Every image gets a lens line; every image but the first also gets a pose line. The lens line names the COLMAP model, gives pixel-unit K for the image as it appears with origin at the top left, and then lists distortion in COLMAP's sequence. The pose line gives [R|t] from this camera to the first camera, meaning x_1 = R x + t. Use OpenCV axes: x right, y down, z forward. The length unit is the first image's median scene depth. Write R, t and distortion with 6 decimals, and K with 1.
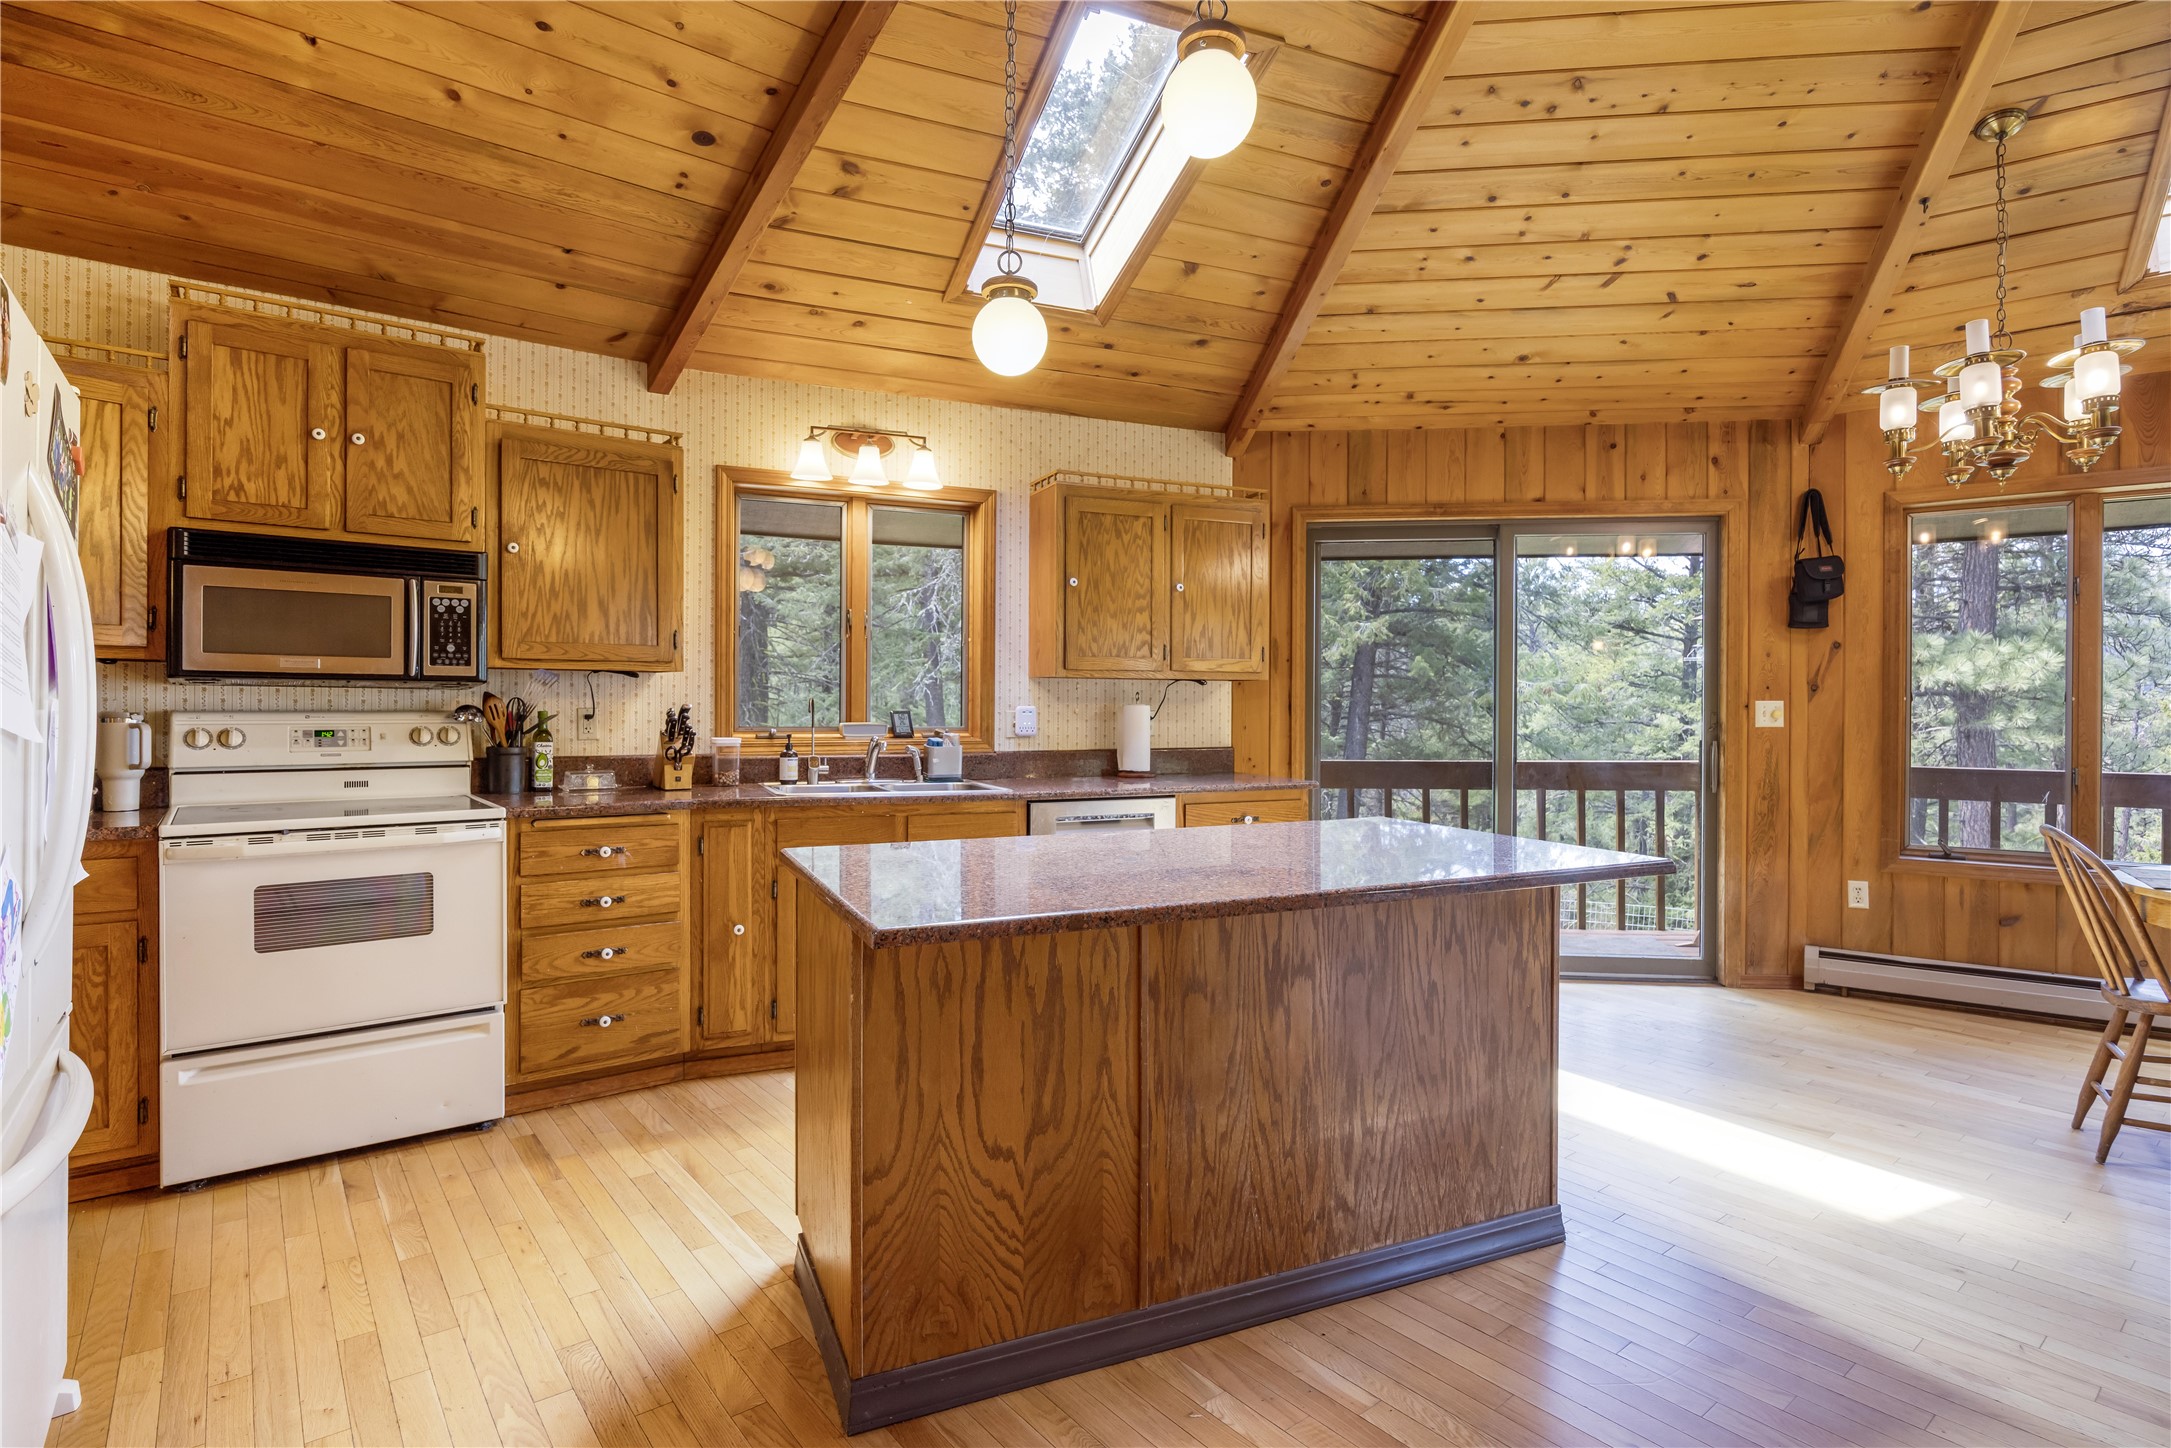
lens RADIAL K [[1078.9, 0, 1074.2], [0, 1078.9, 694.0], [0, 0, 1]] dist [-0.013714, 0.001111]
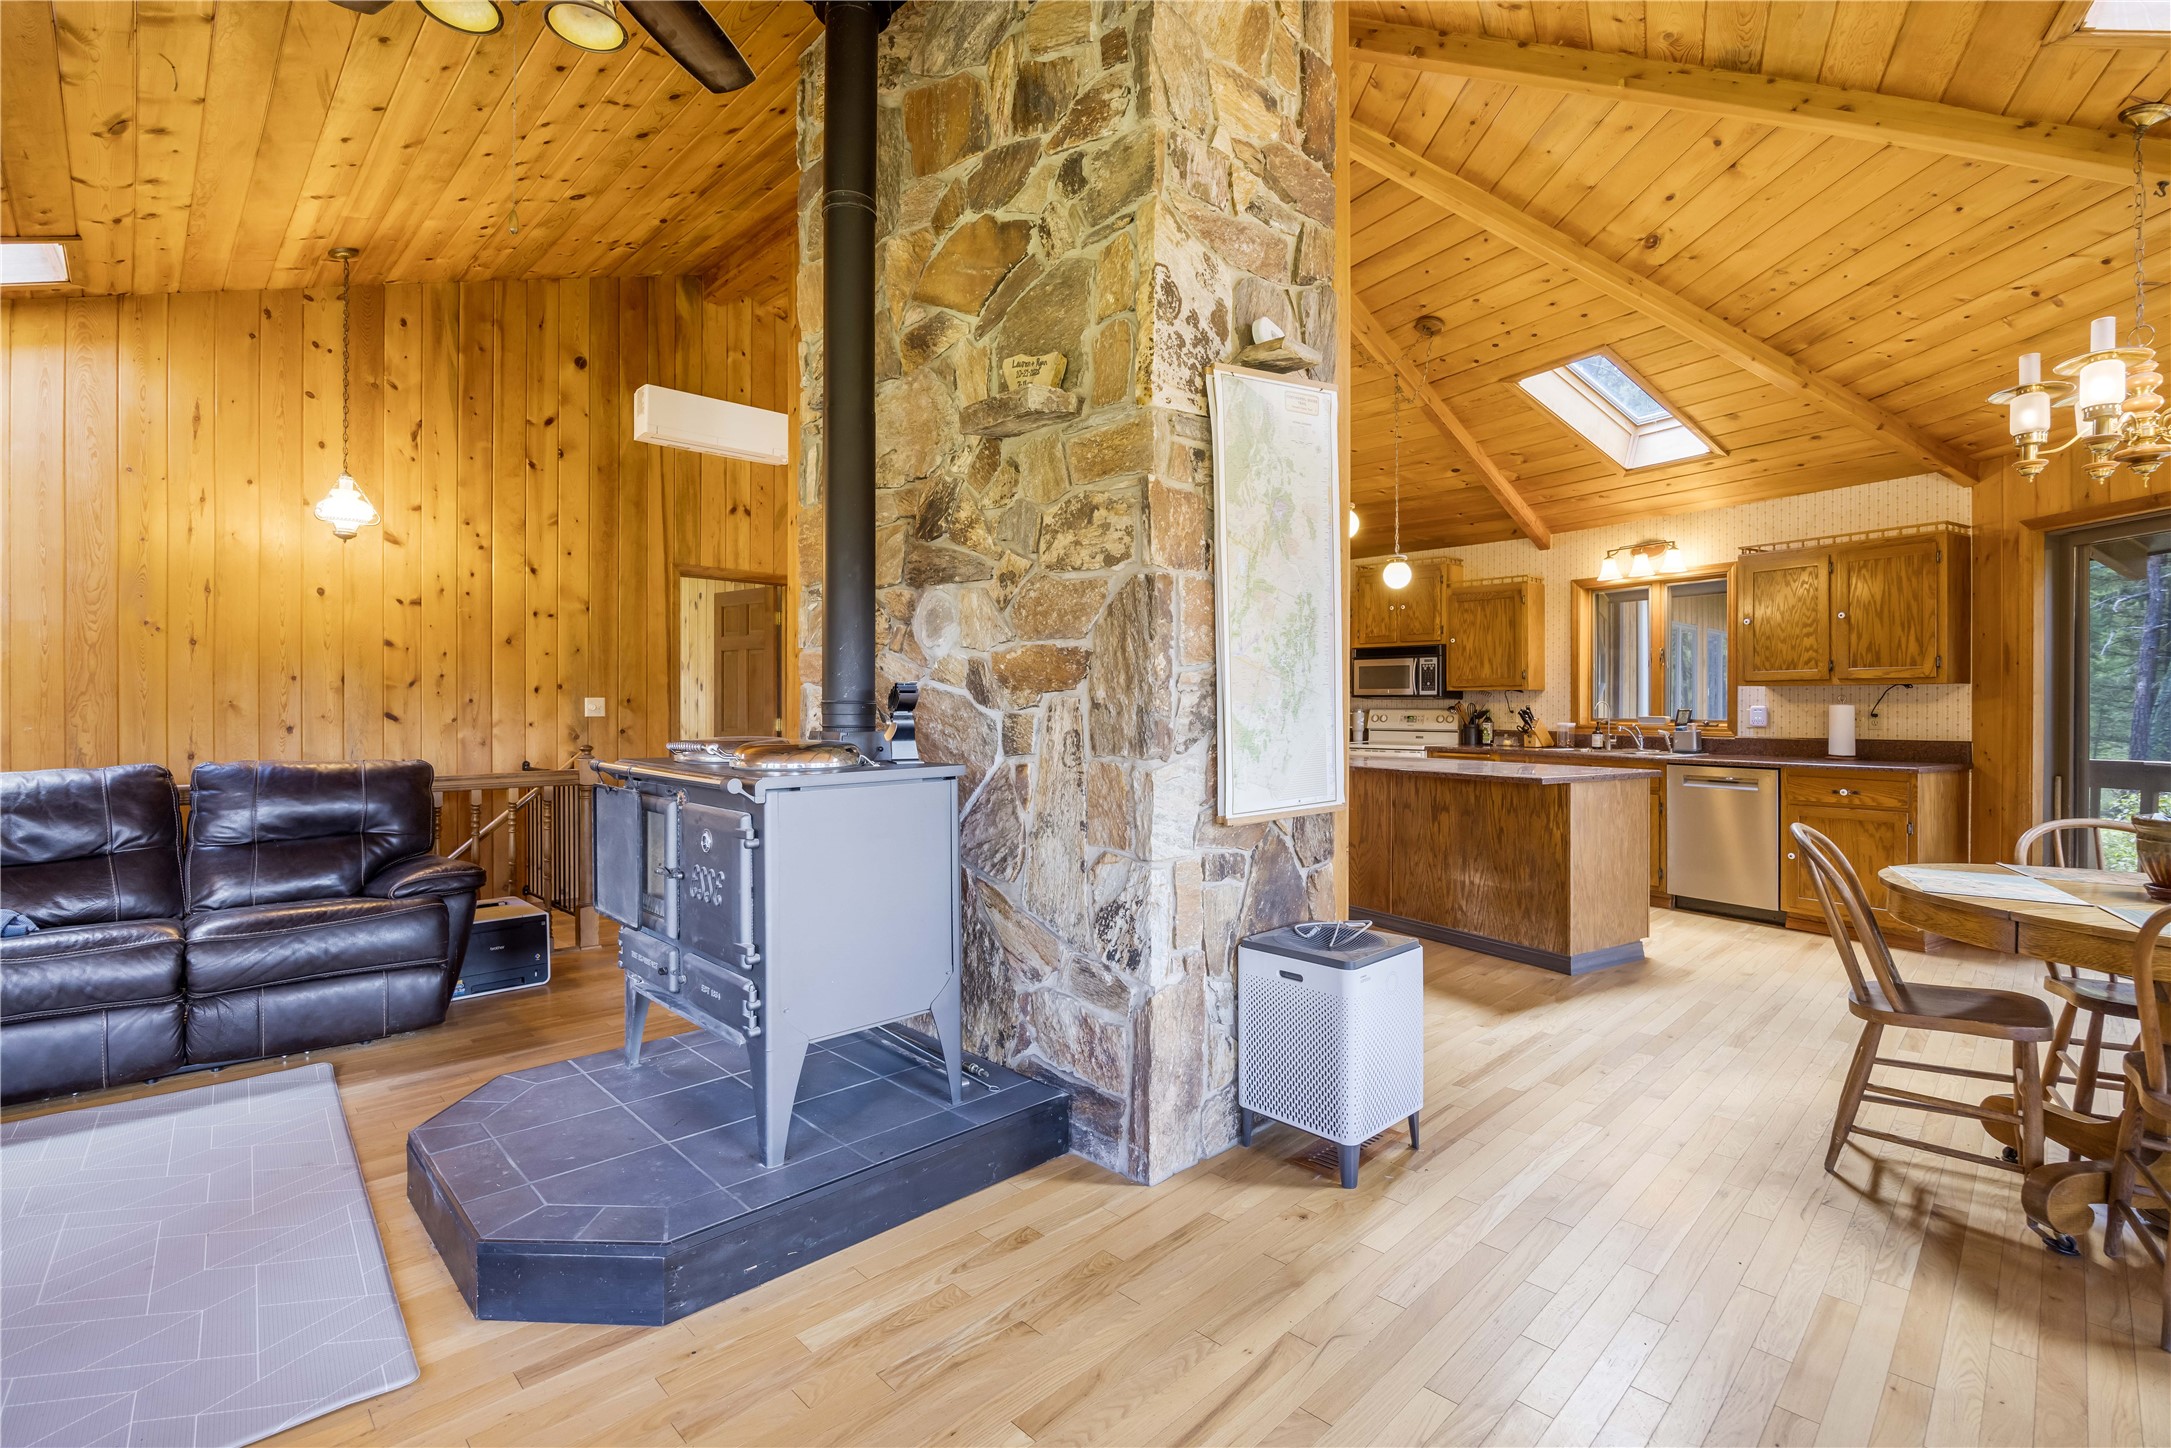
lens RADIAL K [[978.2, 0, 1075.9], [0, 978.2, 706.2], [0, 0, 1]] dist [-0.021285, 0.001321]
pose [[0.099326, -0.003457, -0.995049, 1.405441], [0.008377, 0.999961, -0.002638, 0.008408], [0.995020, -0.008074, 0.099351, -0.050084]]
